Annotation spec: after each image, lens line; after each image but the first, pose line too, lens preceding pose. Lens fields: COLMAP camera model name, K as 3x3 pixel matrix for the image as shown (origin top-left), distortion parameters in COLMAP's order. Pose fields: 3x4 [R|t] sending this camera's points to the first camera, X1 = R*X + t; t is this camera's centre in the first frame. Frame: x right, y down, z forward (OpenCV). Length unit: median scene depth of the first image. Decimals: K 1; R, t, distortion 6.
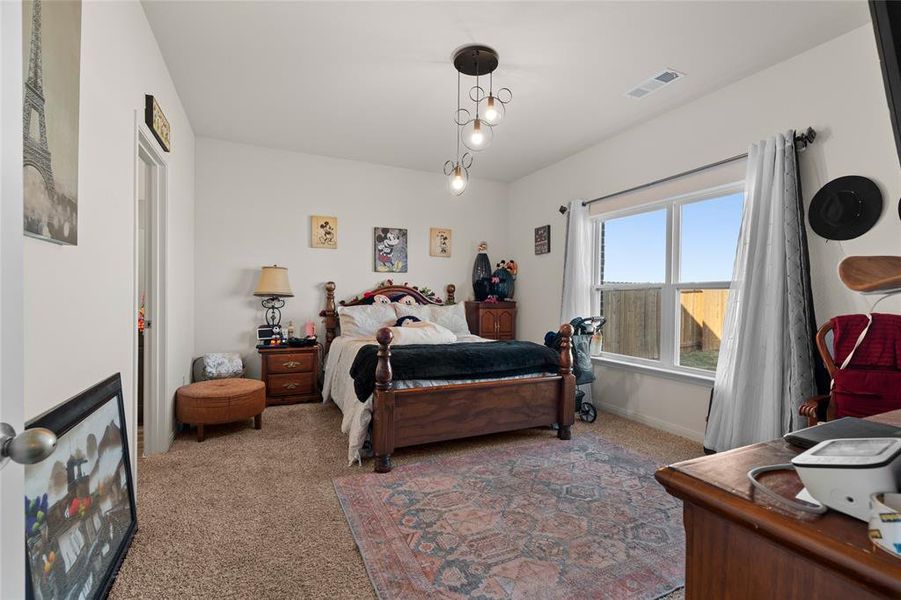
lens RADIAL K [[409.3, 0, 452.3], [0, 409.3, 299.3], [0, 0, 1]] dist [-0.004094, 0.002674]
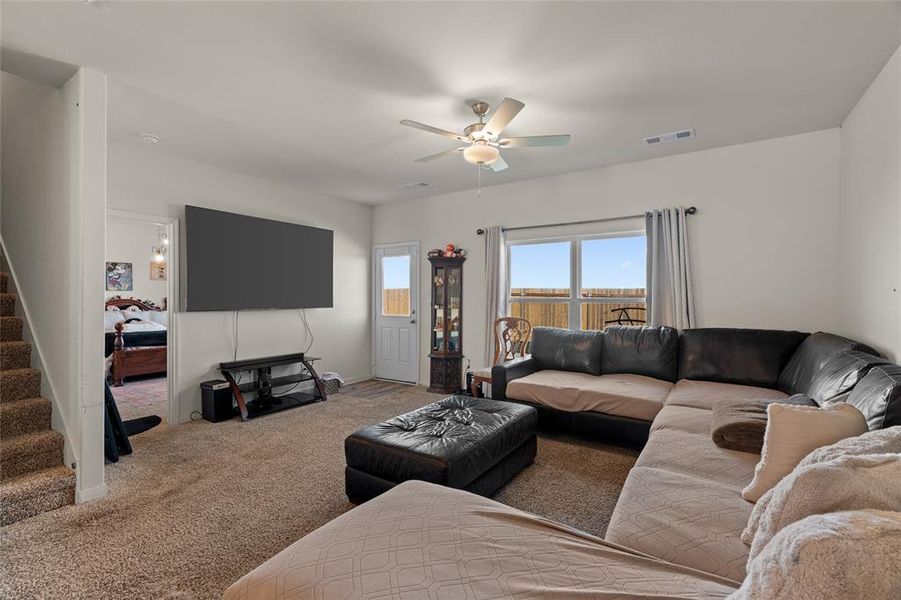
lens RADIAL K [[409.3, 0, 455.6], [0, 409.3, 299.9], [0, 0, 1]] dist [-0.004094, 0.002674]
pose [[0.851171, -0.013054, 0.524726, 0.130338], [0.009073, 0.999907, 0.010159, -0.036410], [-0.524809, -0.003887, 0.851211, -1.057092]]
